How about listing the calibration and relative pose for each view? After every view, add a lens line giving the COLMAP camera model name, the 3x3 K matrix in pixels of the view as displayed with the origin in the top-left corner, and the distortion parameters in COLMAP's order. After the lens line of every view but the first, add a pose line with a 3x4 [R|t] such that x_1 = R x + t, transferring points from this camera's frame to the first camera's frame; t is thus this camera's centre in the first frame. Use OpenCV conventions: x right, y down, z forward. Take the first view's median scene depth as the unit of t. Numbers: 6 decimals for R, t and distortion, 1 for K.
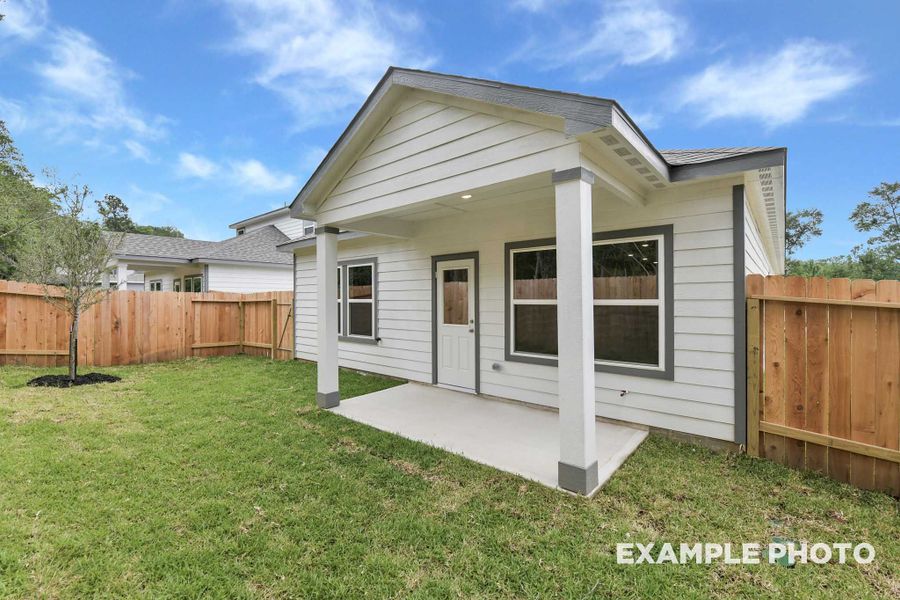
lens RADIAL K [[390.3, 0, 450.6], [0, 390.3, 296.9], [0, 0, 1]] dist [0.002022, -0.011947]
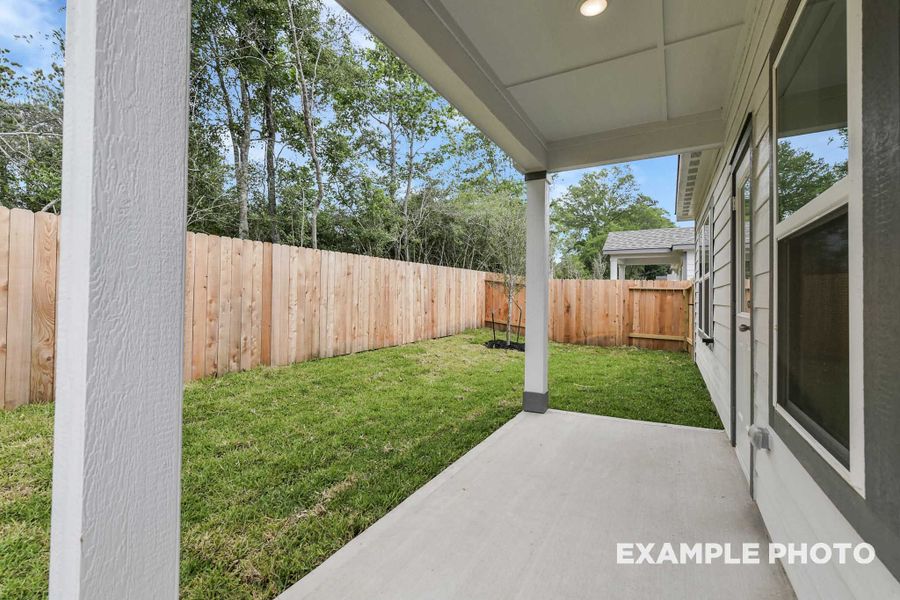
lens RADIAL K [[390.3, 0, 450.6], [0, 390.3, 296.9], [0, 0, 1]] dist [0.002022, -0.011947]
pose [[0.194682, 0.002041, -0.980864, 0.214843], [-0.006424, 0.999979, 0.000806, 0.034595], [0.980845, 0.006144, 0.194691, 0.387480]]
